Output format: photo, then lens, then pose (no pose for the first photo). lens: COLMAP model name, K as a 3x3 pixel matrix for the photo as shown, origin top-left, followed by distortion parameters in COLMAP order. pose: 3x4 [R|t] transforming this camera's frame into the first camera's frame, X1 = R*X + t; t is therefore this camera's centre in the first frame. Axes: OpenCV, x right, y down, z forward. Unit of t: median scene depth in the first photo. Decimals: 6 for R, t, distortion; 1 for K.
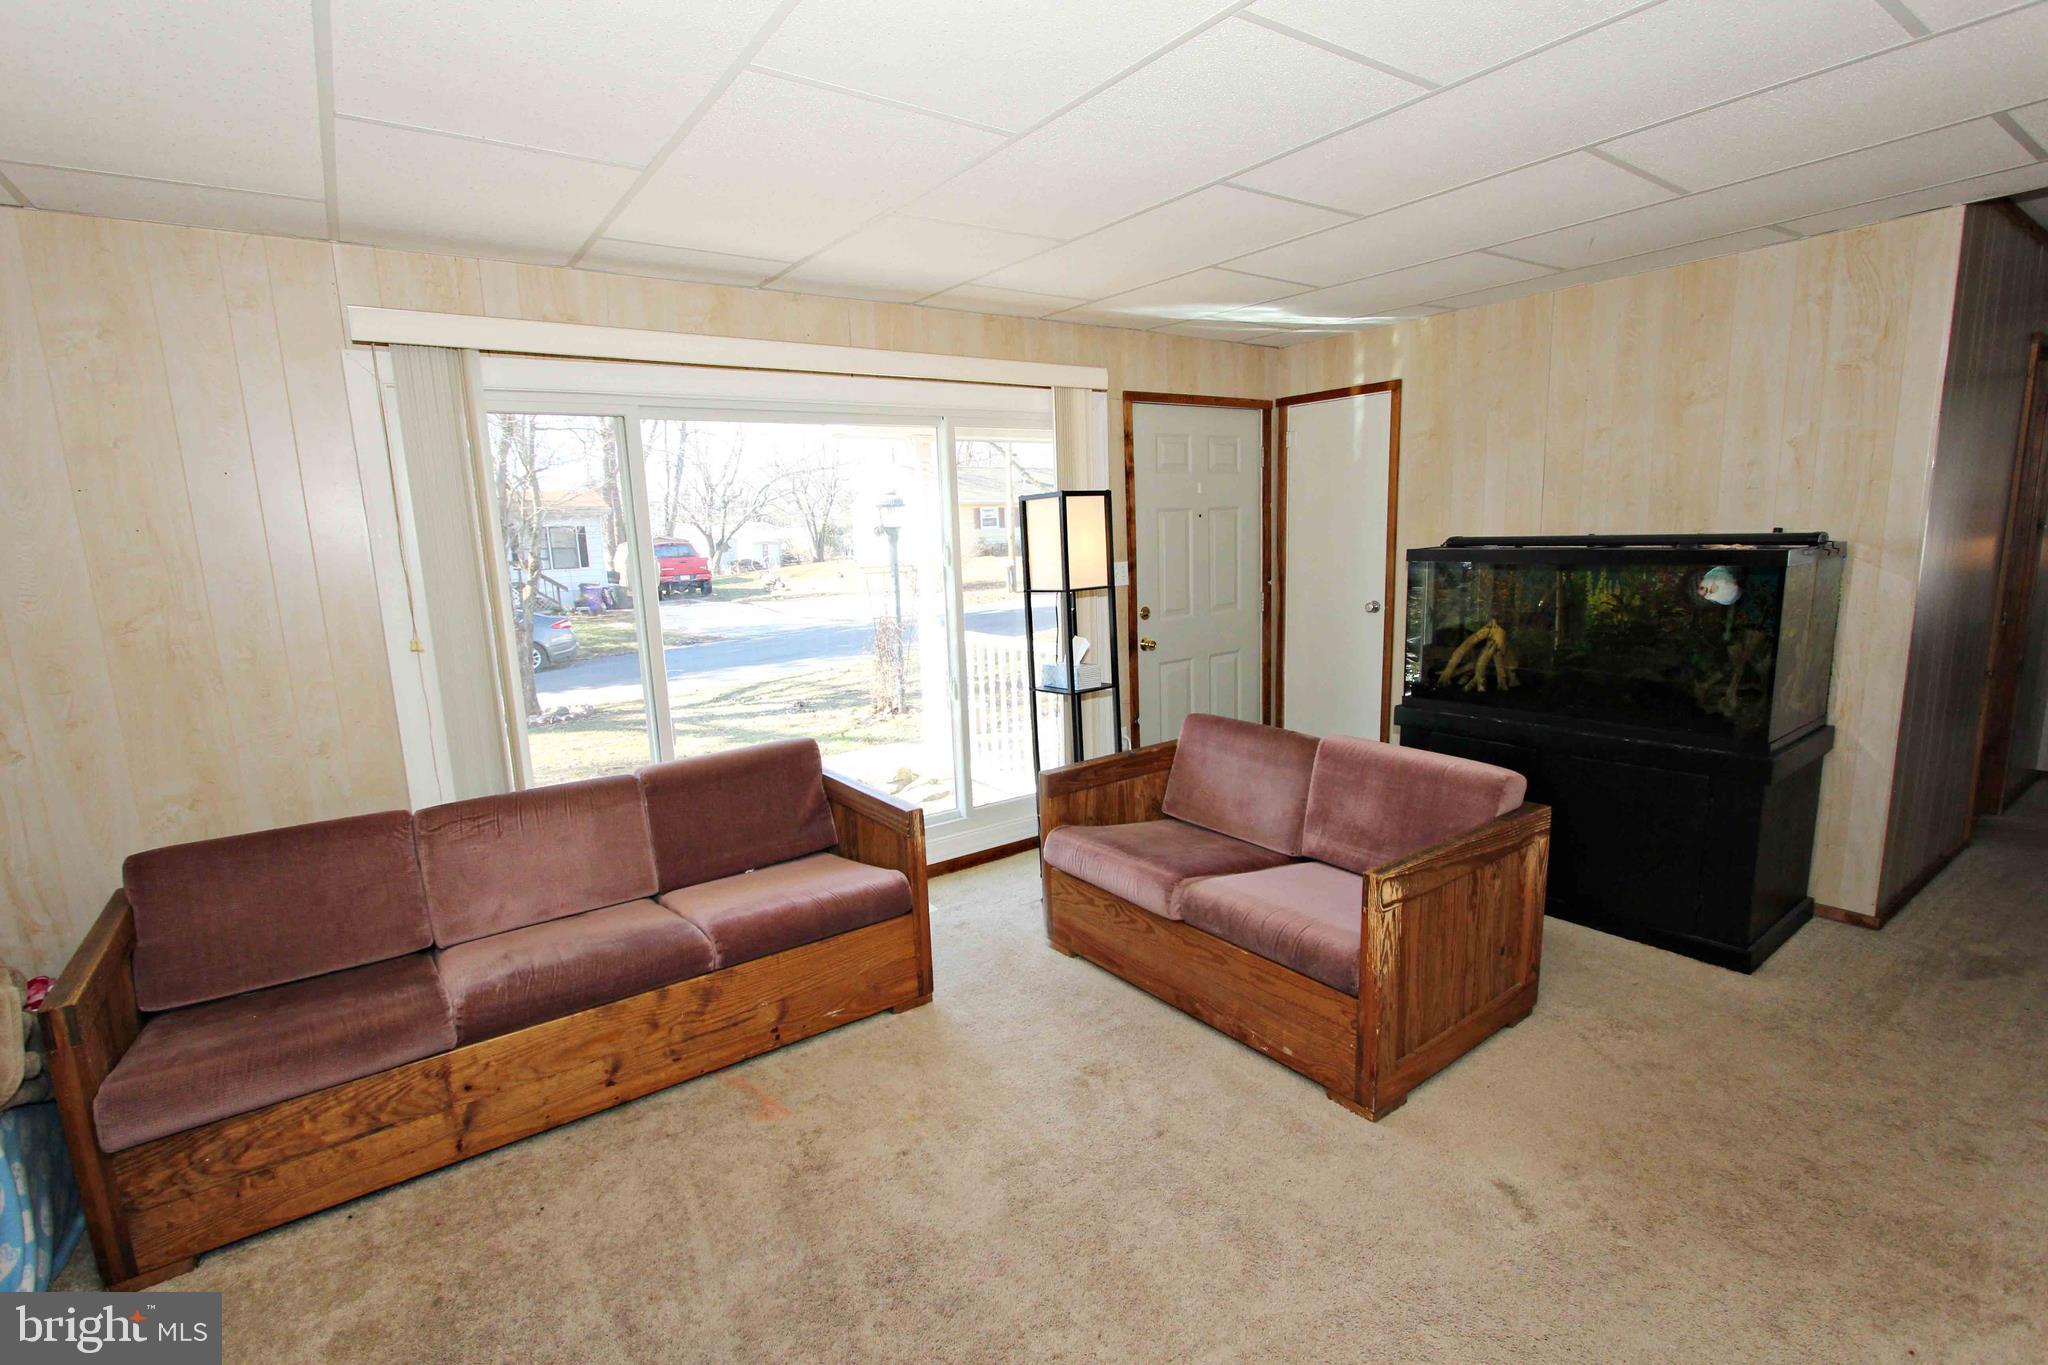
lens RADIAL K [[943.3, 0, 1030.0], [0, 943.3, 686.4], [0, 0, 1]] dist [-0.016543, 0.001096]
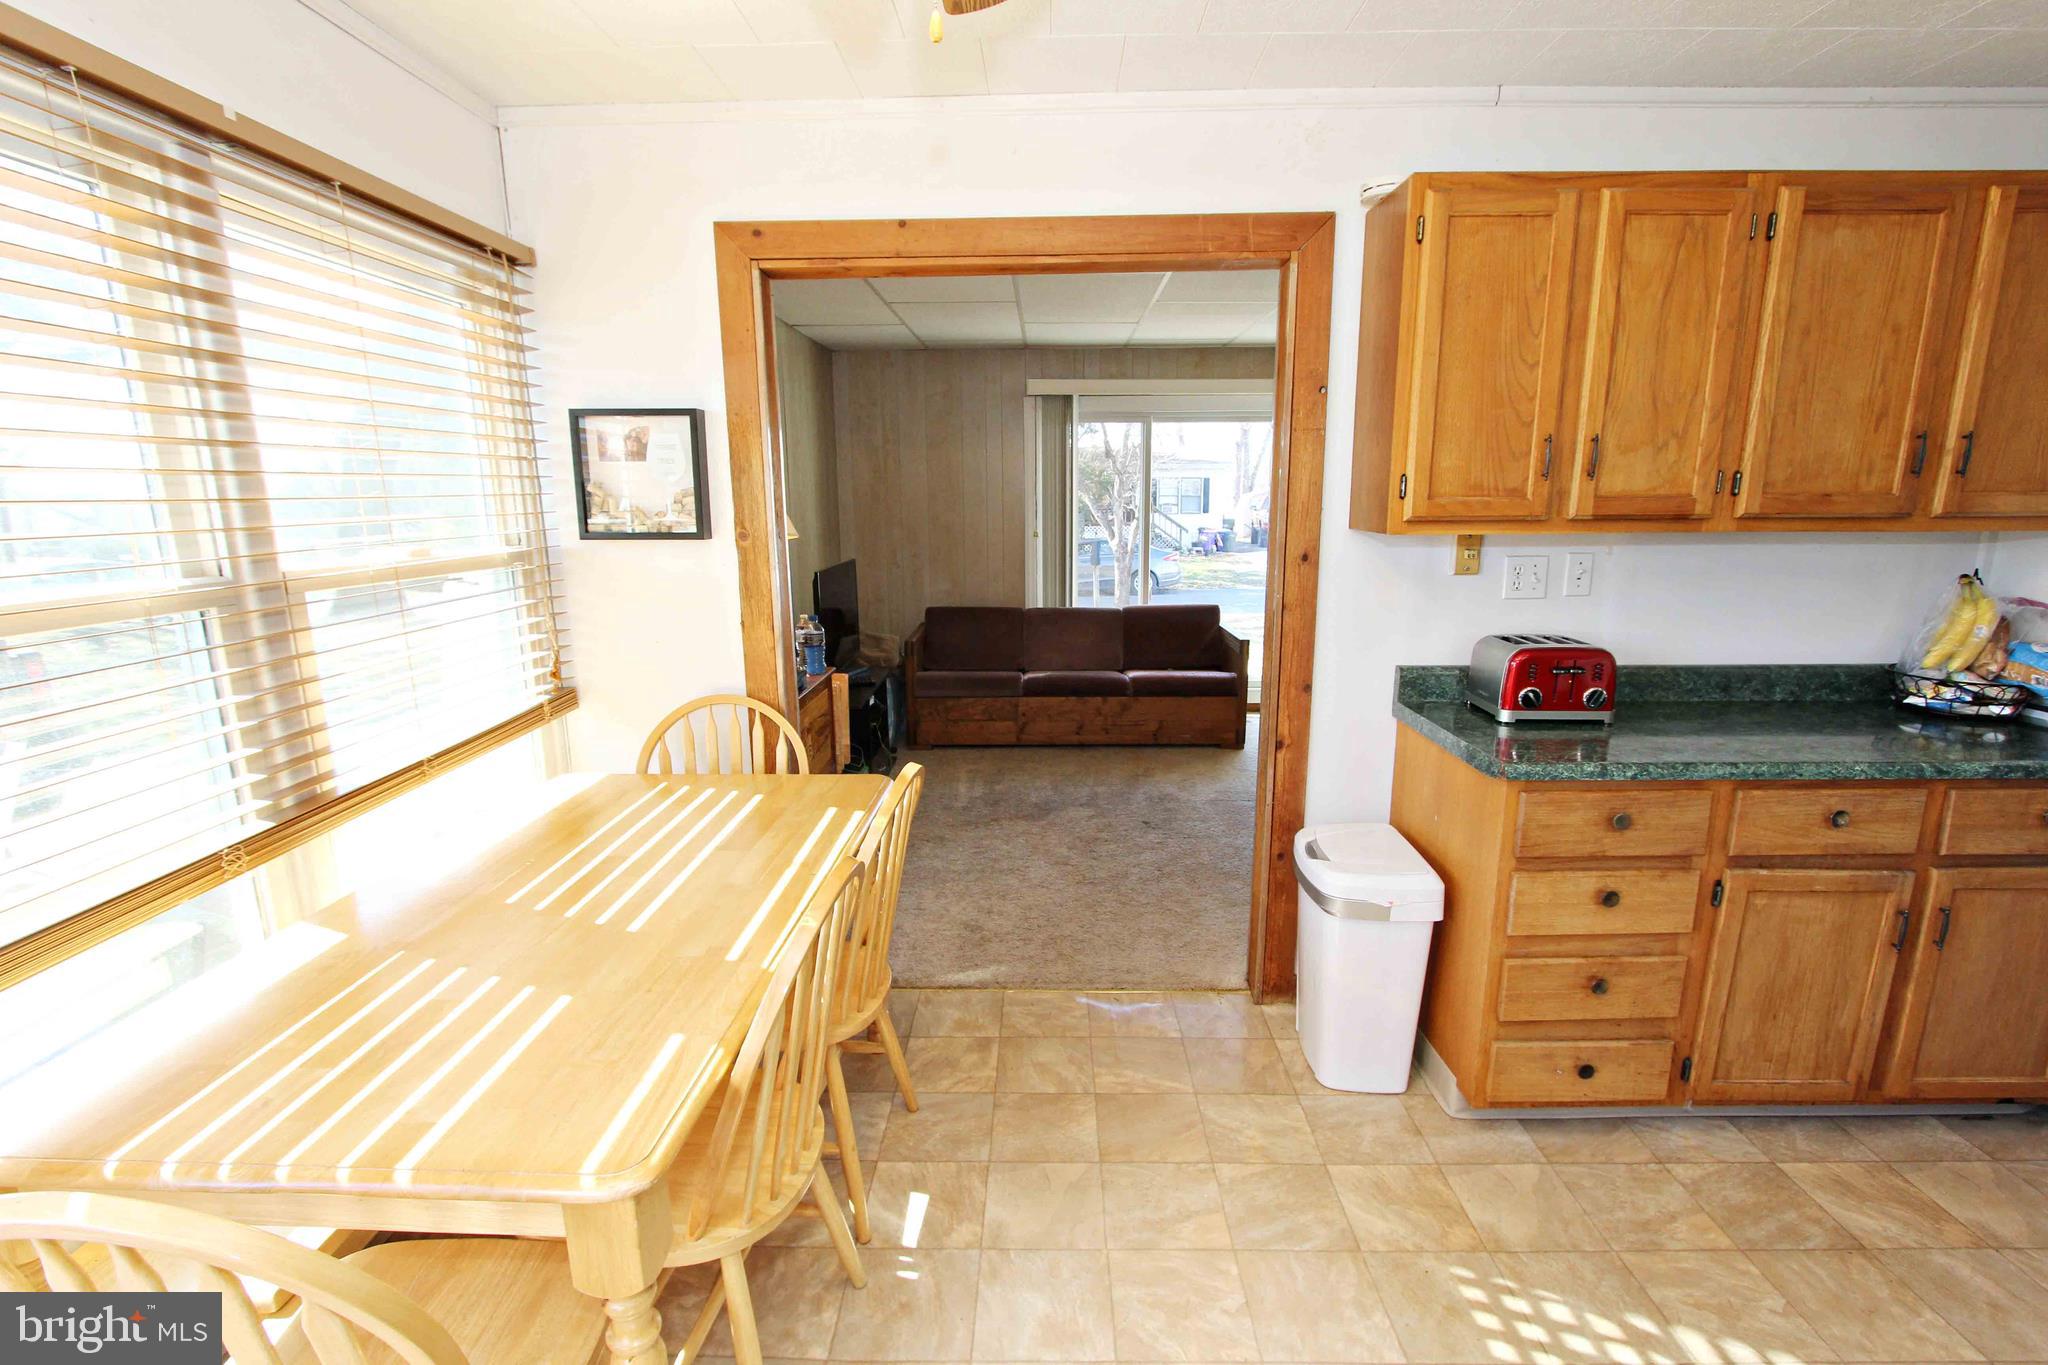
lens RADIAL K [[943.3, 0, 1030.8], [0, 943.3, 695.2], [0, 0, 1]] dist [-0.016543, 0.001096]
pose [[0.801241, 0.154300, -0.578104, 0.713120], [-0.122020, 0.988010, 0.094590, 0.130980], [0.585768, -0.005250, 0.810462, -0.842214]]
